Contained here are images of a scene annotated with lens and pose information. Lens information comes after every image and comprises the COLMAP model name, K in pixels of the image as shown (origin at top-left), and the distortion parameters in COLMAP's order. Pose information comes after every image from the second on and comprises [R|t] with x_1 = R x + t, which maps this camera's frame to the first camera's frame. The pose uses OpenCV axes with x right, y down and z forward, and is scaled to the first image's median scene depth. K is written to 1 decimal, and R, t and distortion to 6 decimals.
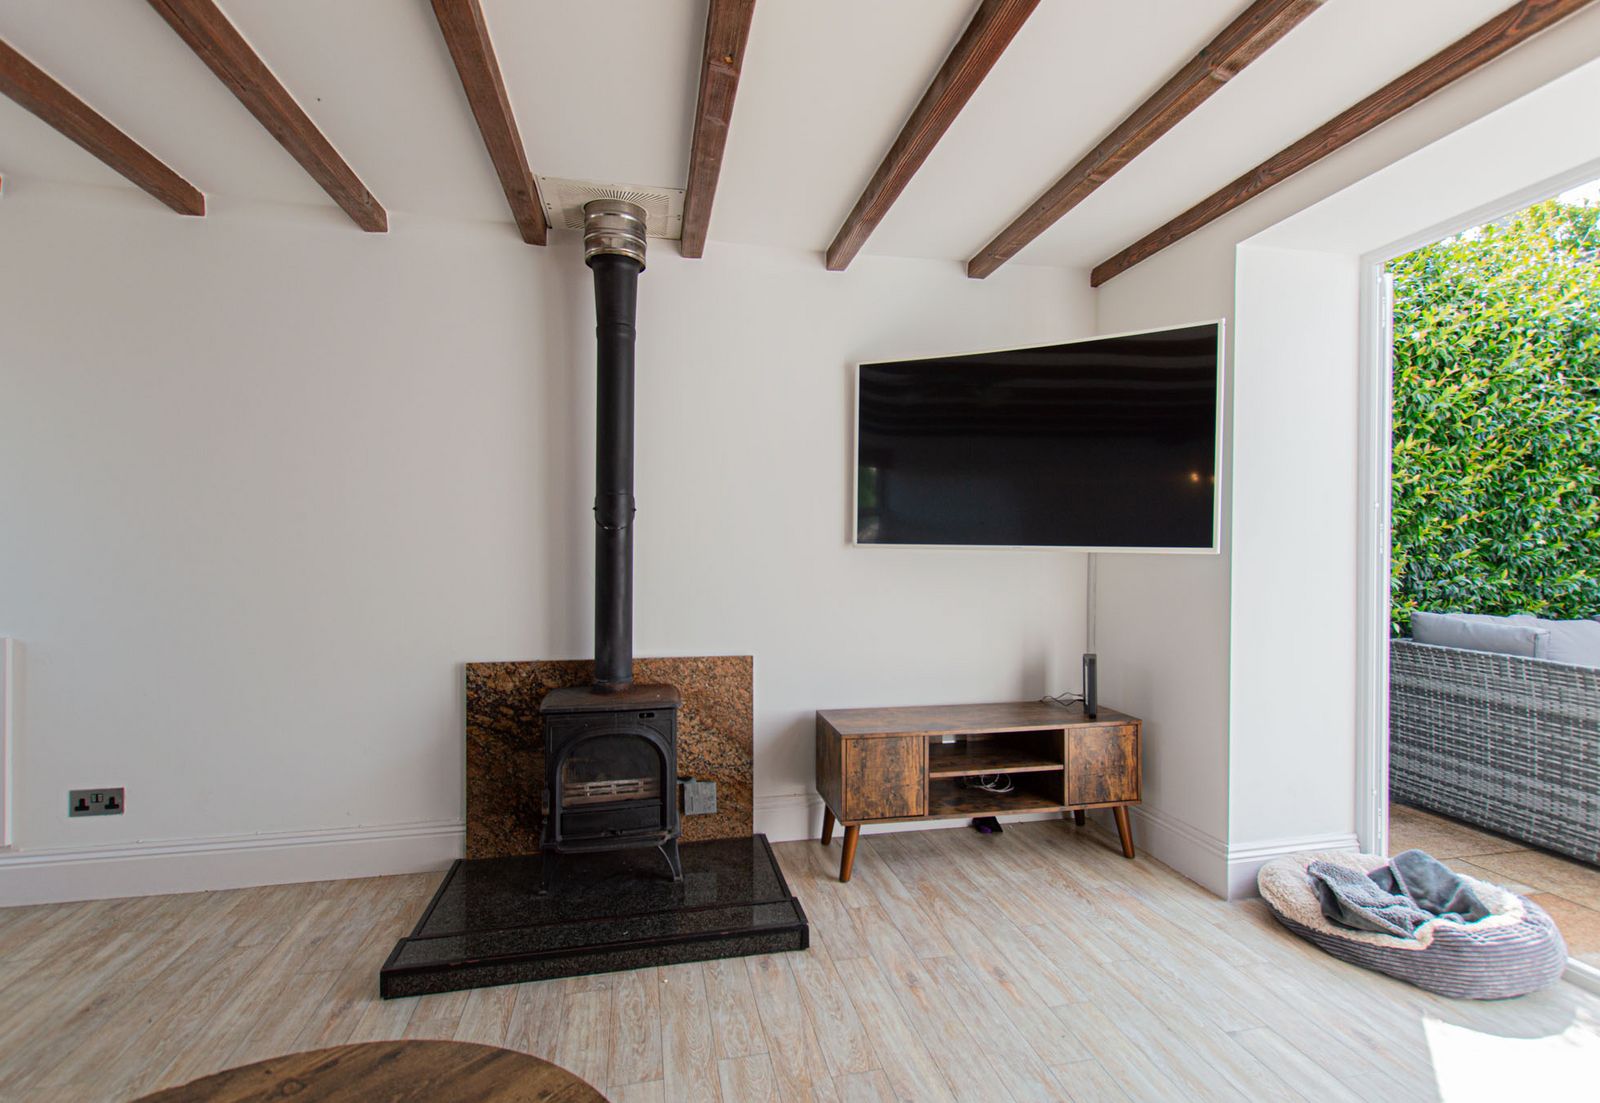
lens RADIAL K [[762.6, 0, 813.5], [0, 762.6, 556.0], [0, 0, 1]] dist [0.012474, -0.009481]
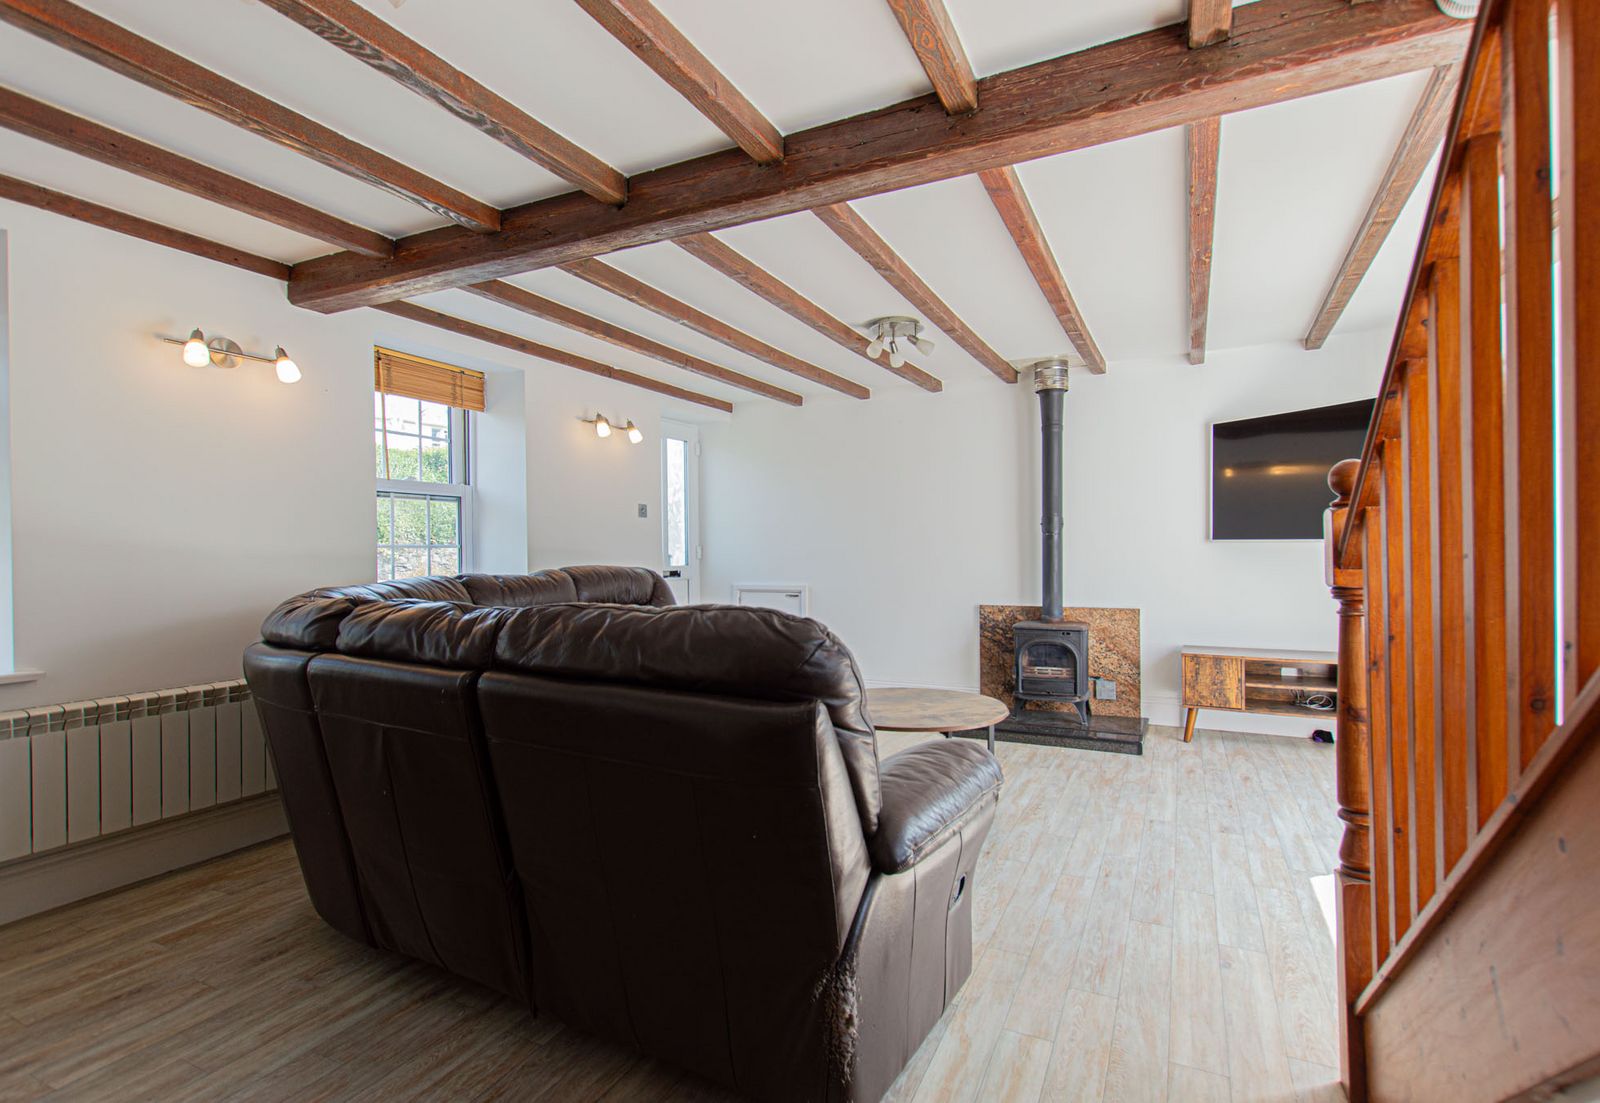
lens RADIAL K [[762.6, 0, 813.5], [0, 762.6, 556.0], [0, 0, 1]] dist [0.012474, -0.009481]
pose [[0.780012, -0.005328, -0.625742, 0.440043], [0.007650, 0.999970, 0.001023, 0.009894], [0.625718, -0.005585, 0.780029, -0.793485]]
